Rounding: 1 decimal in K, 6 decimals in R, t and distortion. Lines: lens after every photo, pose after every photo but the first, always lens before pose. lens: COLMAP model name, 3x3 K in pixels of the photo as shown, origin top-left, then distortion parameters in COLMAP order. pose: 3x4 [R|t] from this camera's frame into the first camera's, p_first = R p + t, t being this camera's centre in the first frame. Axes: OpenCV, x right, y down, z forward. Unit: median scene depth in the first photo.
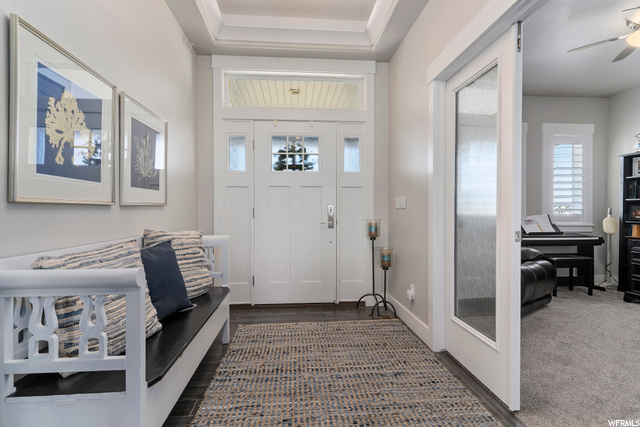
lens RADIAL K [[320.6, 0, 319.0], [0, 320.6, 210.9], [0, 0, 1]] dist [0.000408, -0.000374]
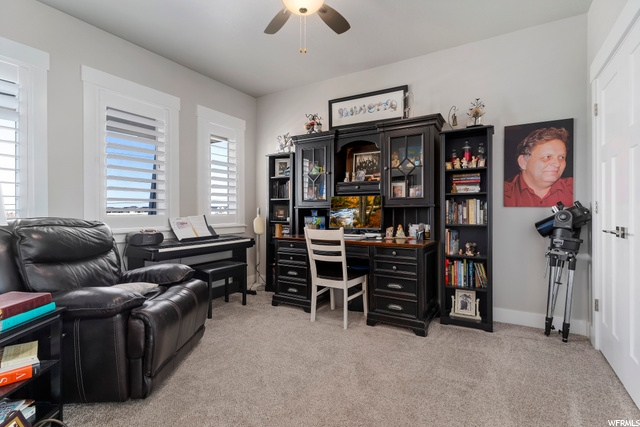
lens RADIAL K [[311.6, 0, 316.9], [0, 311.6, 213.7], [0, 0, 1]] dist [0.000690, 0.000117]
pose [[0.585928, -0.010376, 0.810297, 0.242819], [0.004500, 0.999944, 0.009551, 0.000958], [-0.810351, -0.001950, 0.585942, 0.302104]]
